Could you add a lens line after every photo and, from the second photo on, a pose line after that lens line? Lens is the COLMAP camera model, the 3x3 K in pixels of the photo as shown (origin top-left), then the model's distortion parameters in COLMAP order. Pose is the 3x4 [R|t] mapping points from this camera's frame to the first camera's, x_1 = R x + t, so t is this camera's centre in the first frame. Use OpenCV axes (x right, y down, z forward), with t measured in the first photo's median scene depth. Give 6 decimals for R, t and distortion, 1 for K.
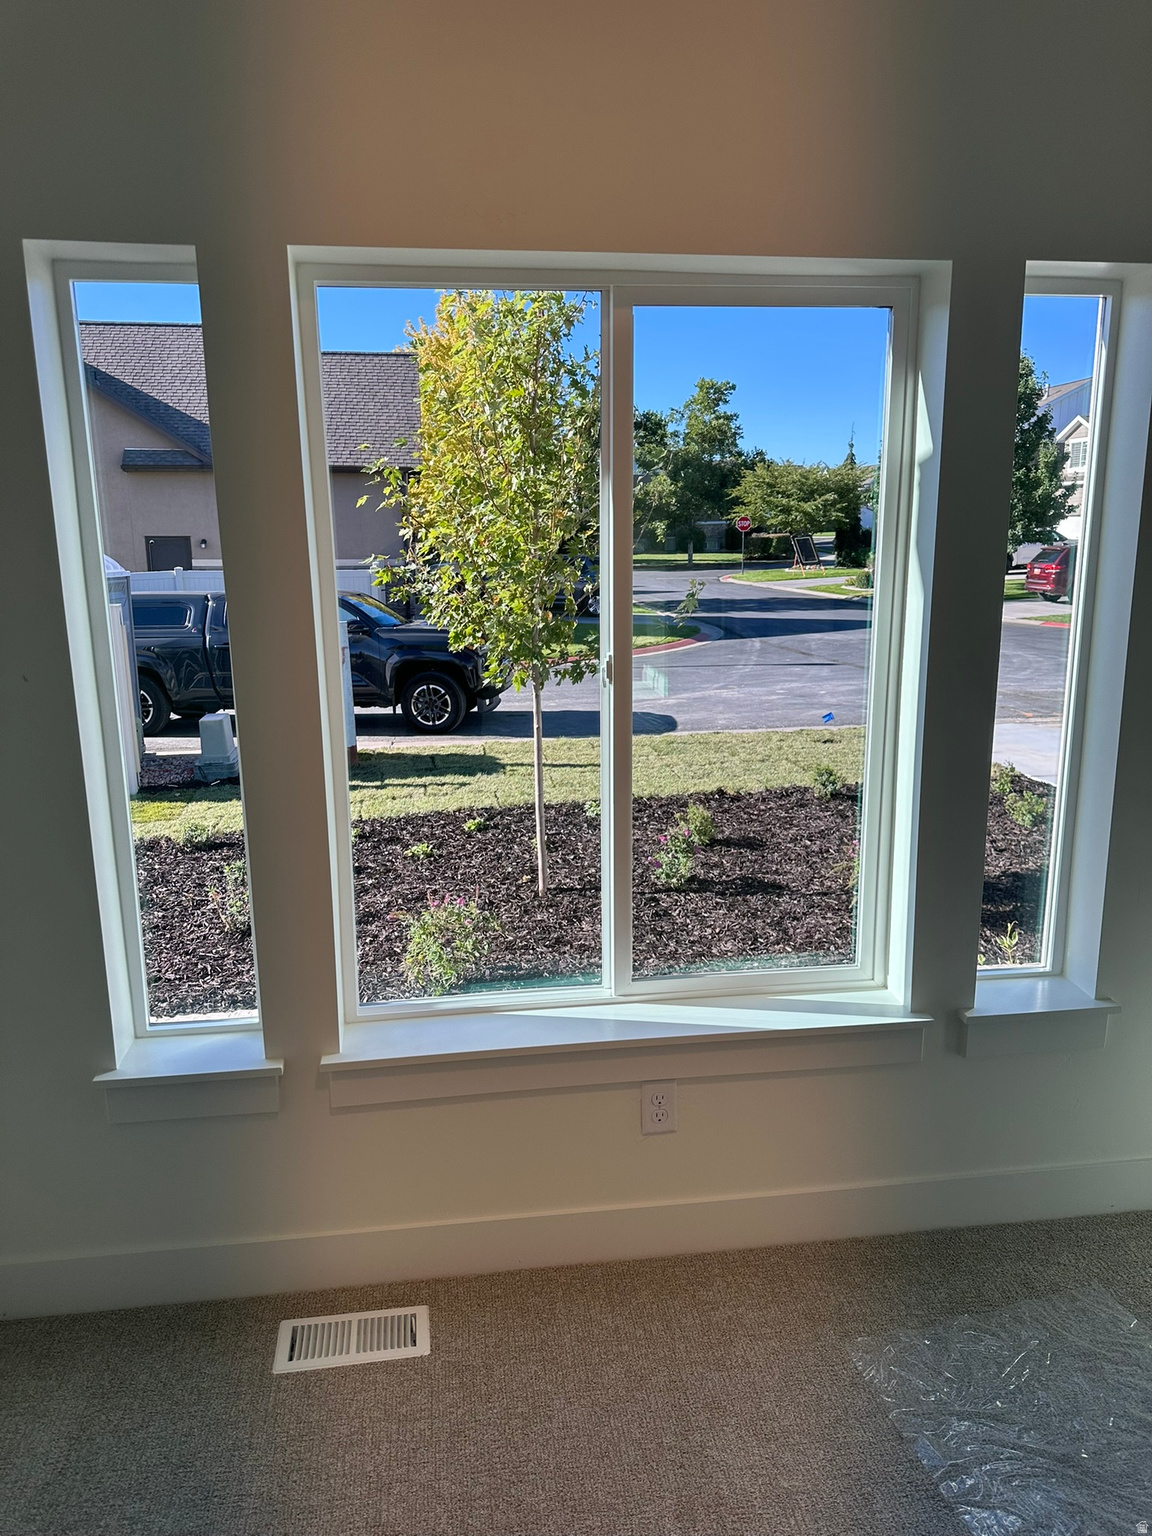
lens RADIAL K [[1087.7, 0, 572.6], [0, 1087.7, 751.2], [0, 0, 1]] dist [0.000380, 0.002907]
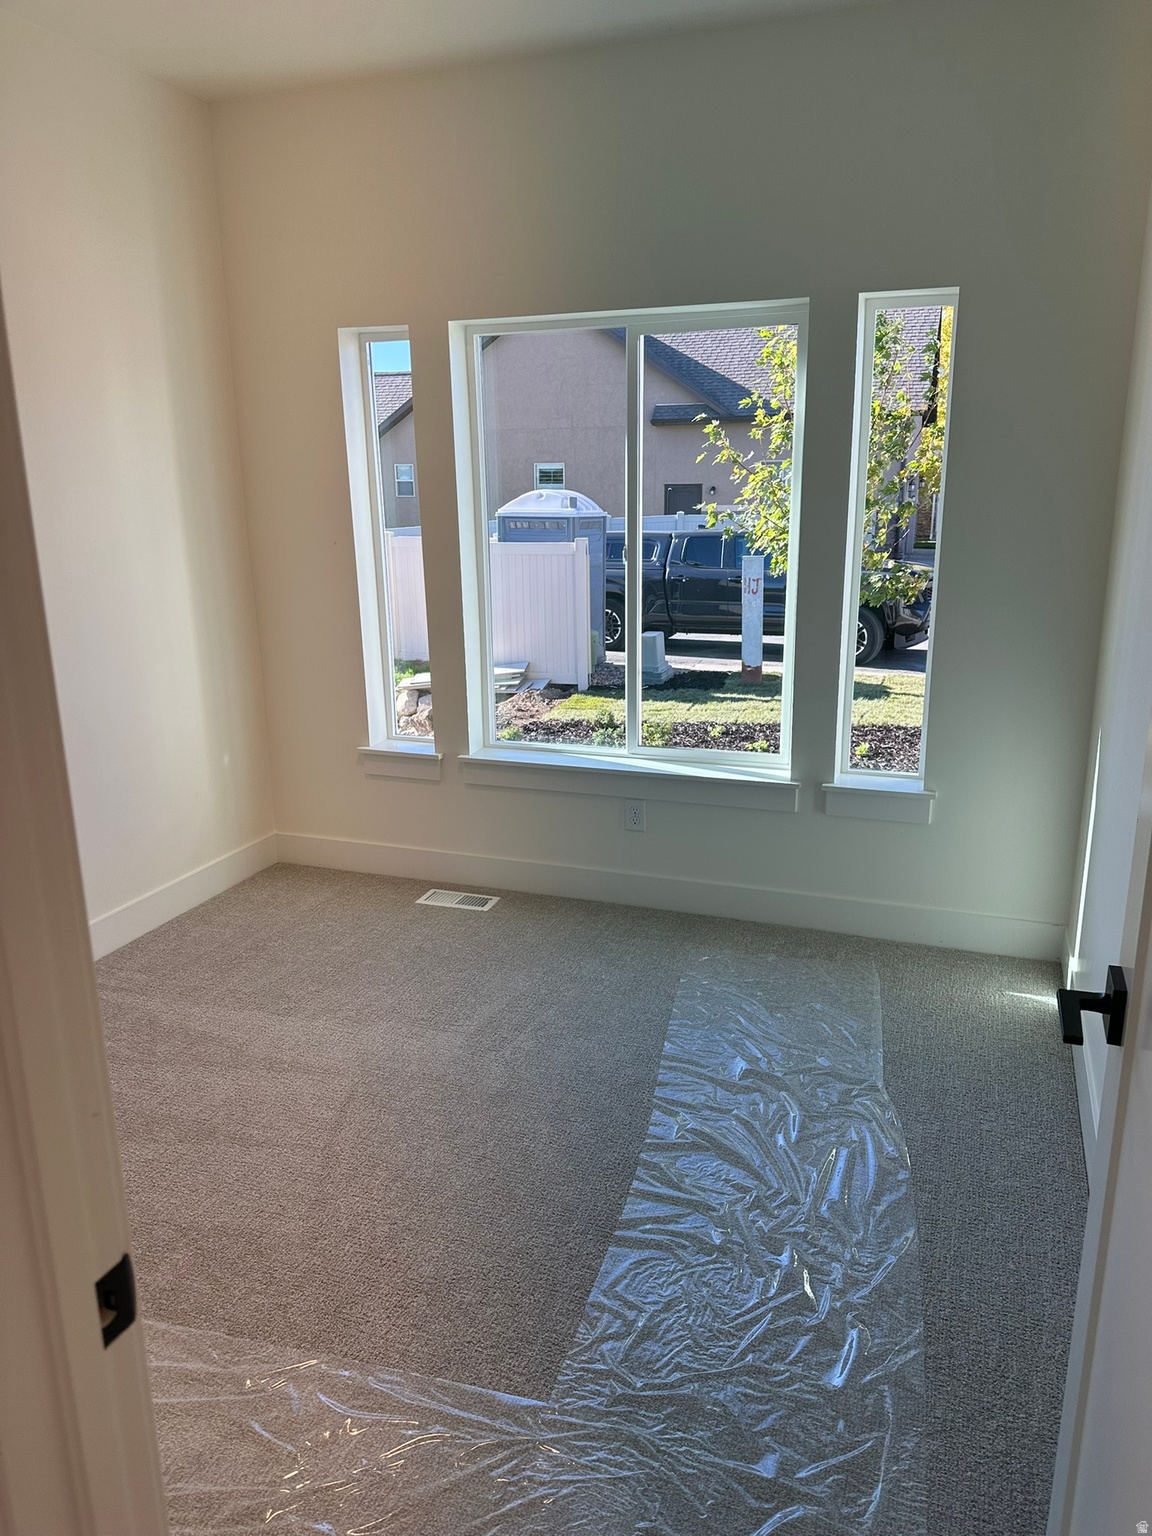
lens RADIAL K [[1054.2, 0, 576.0], [0, 1054.2, 768.0], [0, 0, 1]] dist [0.071247, -0.054283]
pose [[0.887895, 0.117247, -0.444855, 0.144686], [-0.087690, 0.992382, 0.086534, 0.023501], [0.451612, -0.037824, 0.891412, -0.103355]]
